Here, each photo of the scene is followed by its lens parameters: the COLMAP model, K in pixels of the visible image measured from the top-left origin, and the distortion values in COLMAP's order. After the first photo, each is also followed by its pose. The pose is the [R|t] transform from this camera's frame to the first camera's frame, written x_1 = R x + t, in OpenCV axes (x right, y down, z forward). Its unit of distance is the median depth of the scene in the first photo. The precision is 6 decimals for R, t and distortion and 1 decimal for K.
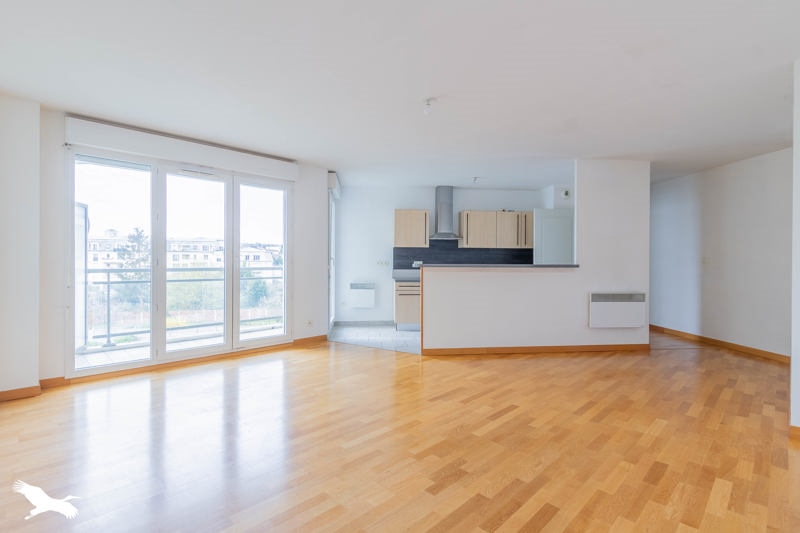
lens RADIAL K [[378.0, 0, 418.4], [0, 378.0, 262.1], [0, 0, 1]] dist [0.002055, 0.000207]
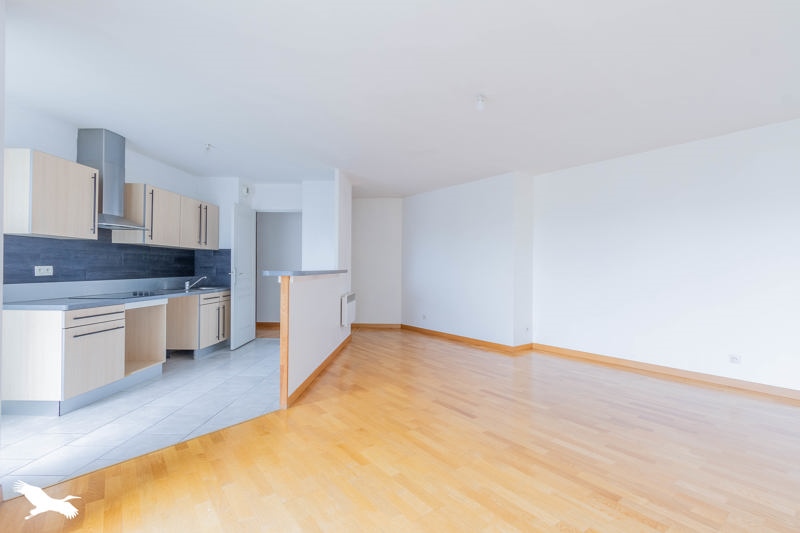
lens RADIAL K [[373.1, 0, 400.0], [0, 373.1, 266.5], [0, 0, 1]] dist [0.002639, 0.000223]
pose [[0.143112, -0.008015, 0.989674, -0.427313], [-0.009948, 0.999905, 0.009536, -0.010456], [-0.989657, -0.011210, 0.143019, 0.485910]]
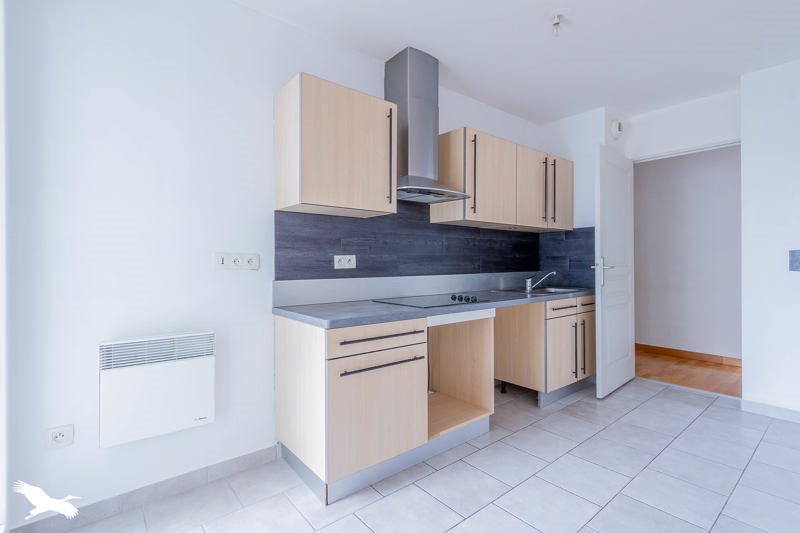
lens RADIAL K [[378.0, 0, 418.4], [0, 378.0, 262.1], [0, 0, 1]] dist [0.002055, 0.000207]
pose [[0.822958, -0.014781, 0.567910, -0.149943], [0.010257, 0.999885, 0.011160, 0.001721], [-0.568010, -0.003359, 0.823015, 0.687130]]
